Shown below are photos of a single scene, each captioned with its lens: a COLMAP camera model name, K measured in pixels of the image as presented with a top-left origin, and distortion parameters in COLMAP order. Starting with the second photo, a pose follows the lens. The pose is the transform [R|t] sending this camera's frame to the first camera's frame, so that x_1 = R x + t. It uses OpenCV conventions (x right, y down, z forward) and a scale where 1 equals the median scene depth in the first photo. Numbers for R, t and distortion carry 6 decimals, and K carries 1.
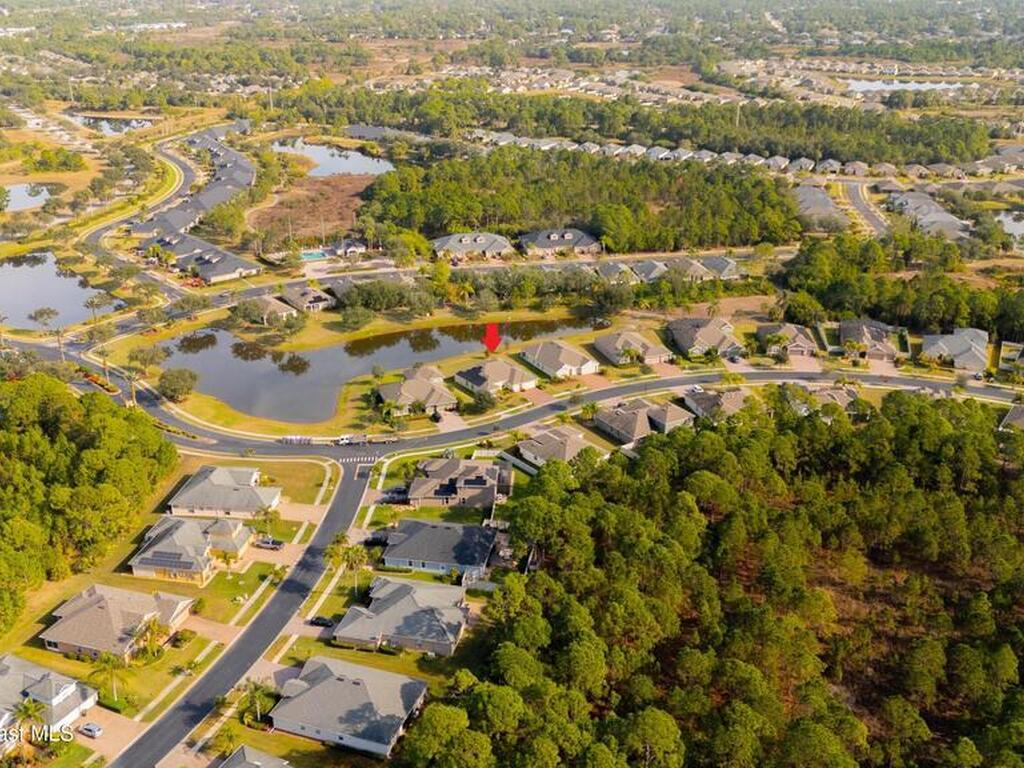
lens RADIAL K [[999.1, 0, 512.0], [0, 999.1, 384.0], [0, 0, 1]] dist [0.100511, -0.172423]
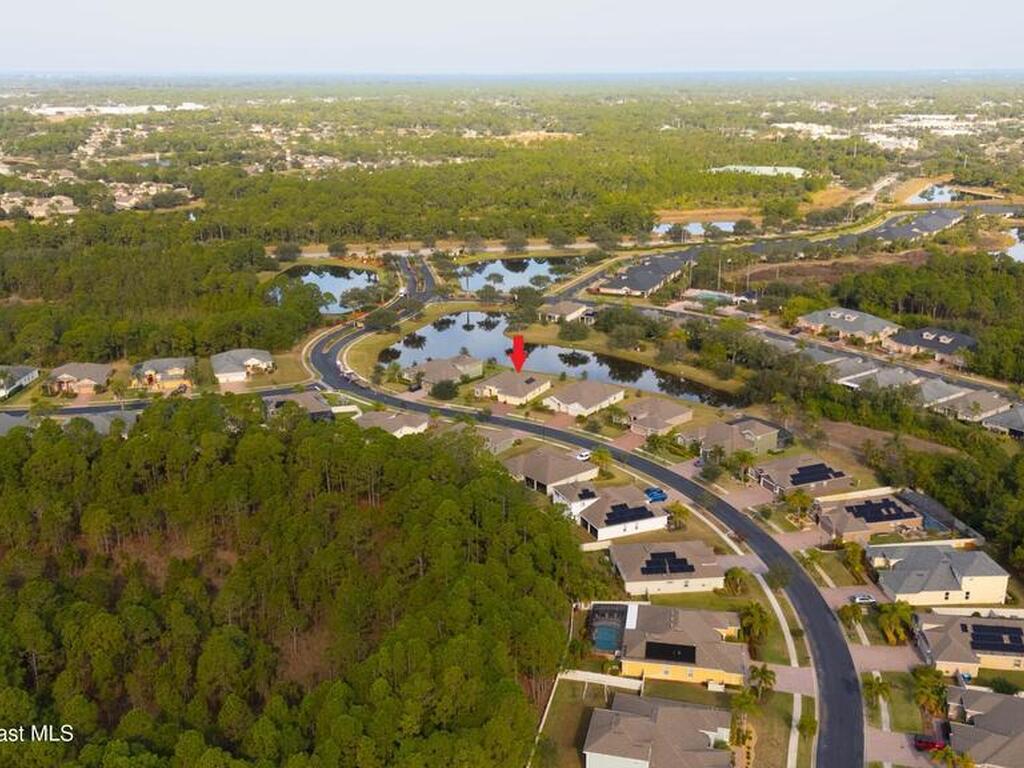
lens RADIAL K [[999.1, 0, 512.0], [0, 999.1, 384.0], [0, 0, 1]] dist [0.100511, -0.172423]
pose [[0.435008, 0.269143, -0.859262, 0.627038], [-0.344428, 0.931445, 0.117383, -0.094656], [0.831948, 0.244892, 0.497886, 0.336504]]
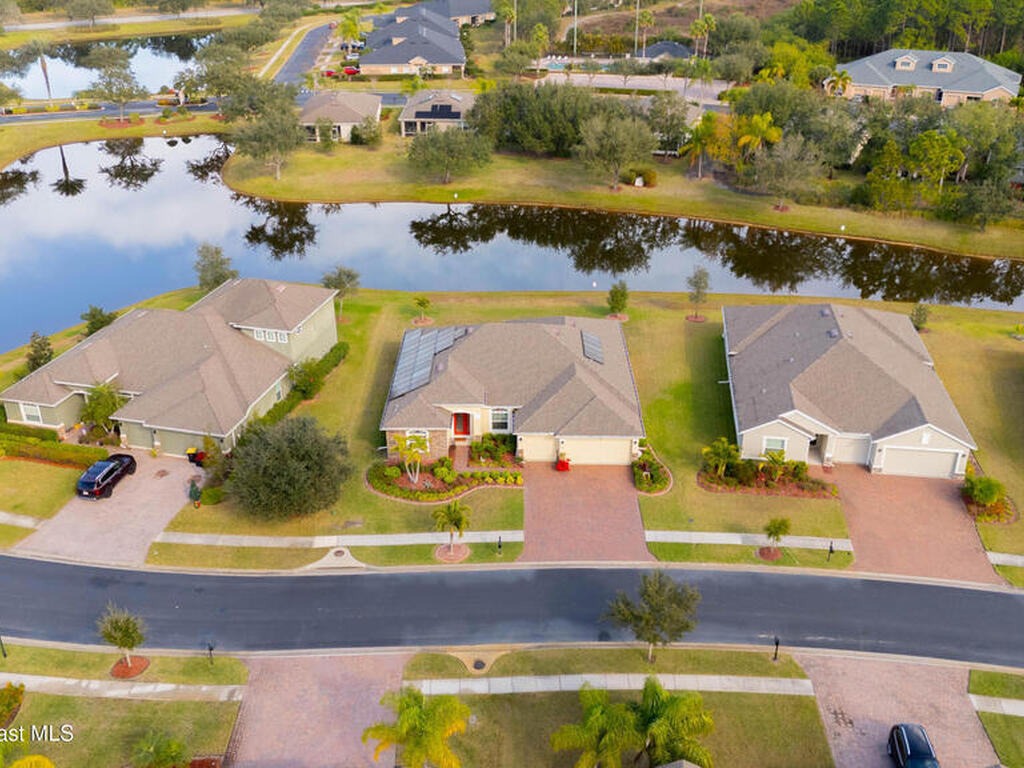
lens RADIAL K [[999.1, 0, 512.0], [0, 999.1, 384.0], [0, 0, 1]] dist [0.100511, -0.172423]
pose [[0.806799, 0.263328, -0.528898, 0.086746], [-0.227586, 0.964619, 0.133097, -0.029372], [0.545233, 0.012988, 0.838184, 0.549175]]
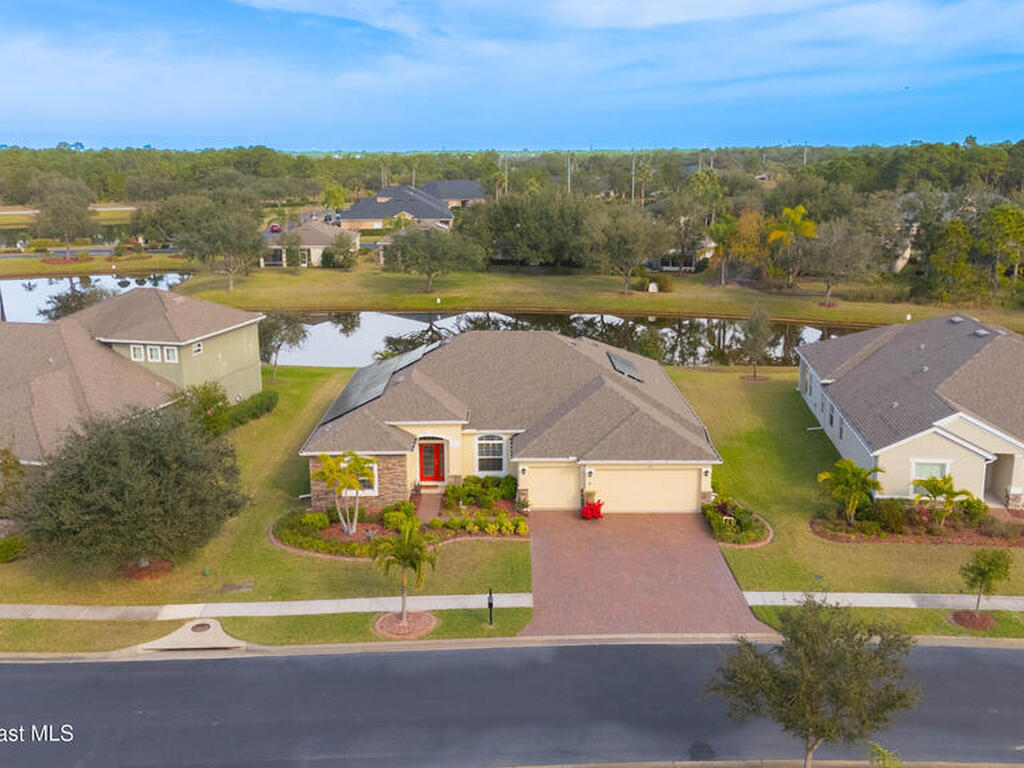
lens RADIAL K [[999.1, 0, 512.0], [0, 999.1, 384.0], [0, 0, 1]] dist [0.100511, -0.172423]
pose [[0.812839, 0.126157, -0.568663, 0.059568], [-0.219002, 0.970824, -0.097664, 0.003432], [0.539751, 0.203924, 0.816752, 0.601972]]
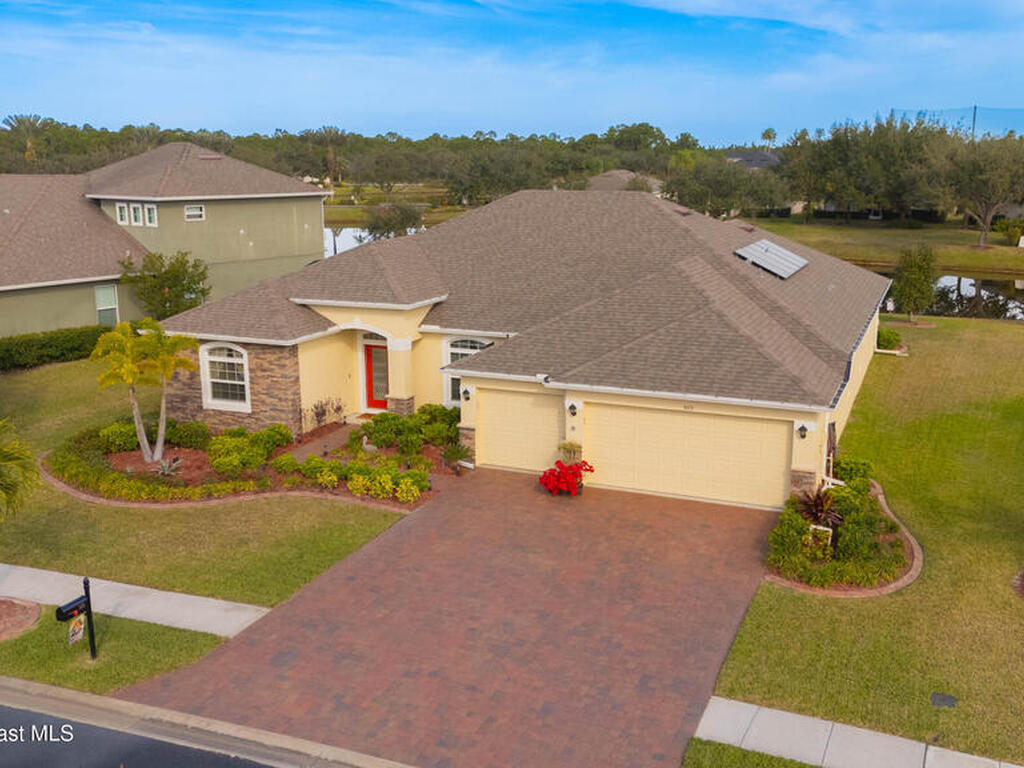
lens RADIAL K [[999.1, 0, 512.0], [0, 999.1, 384.0], [0, 0, 1]] dist [0.100511, -0.172423]
pose [[0.513631, 0.186693, -0.837454, 0.051784], [-0.326172, 0.945250, 0.010675, -0.000310], [0.793596, 0.267671, 0.546404, 0.661336]]
